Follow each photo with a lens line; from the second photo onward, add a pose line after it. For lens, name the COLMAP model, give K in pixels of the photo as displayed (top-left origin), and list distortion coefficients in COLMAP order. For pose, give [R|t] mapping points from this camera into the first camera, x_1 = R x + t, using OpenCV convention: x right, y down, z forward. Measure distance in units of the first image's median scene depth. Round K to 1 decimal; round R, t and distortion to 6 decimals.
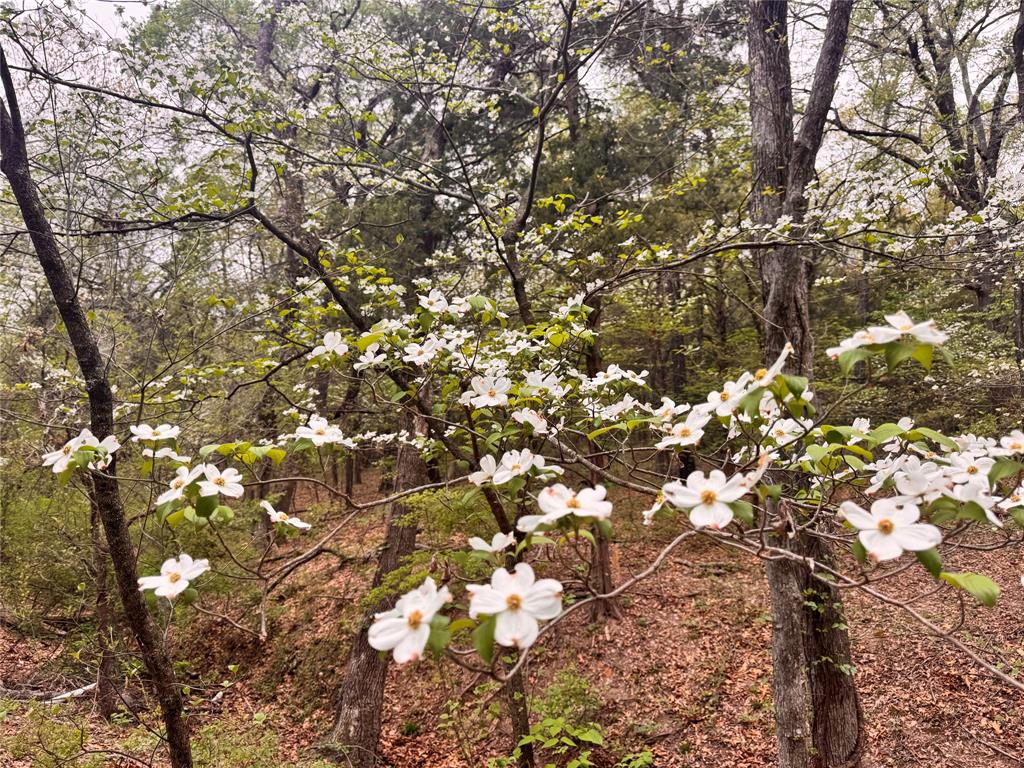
lens RADIAL K [[729.3, 0, 512.4], [0, 729.3, 381.9], [0, 0, 1]] dist [0.037991, -0.017027]
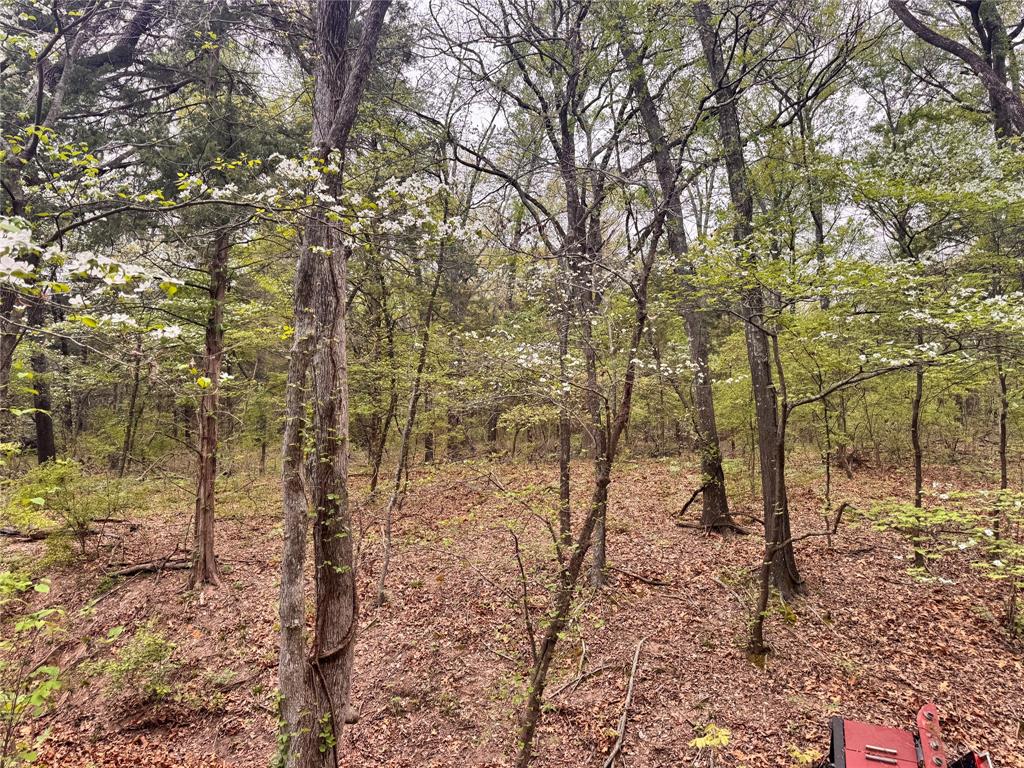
lens RADIAL K [[729.3, 0, 510.3], [0, 729.3, 386.0], [0, 0, 1]] dist [0.037991, -0.017027]
pose [[0.917733, 0.062765, 0.392208, 0.115210], [-0.057195, 0.998027, -0.025883, 0.053246], [-0.393059, 0.001321, 0.919512, -0.134437]]
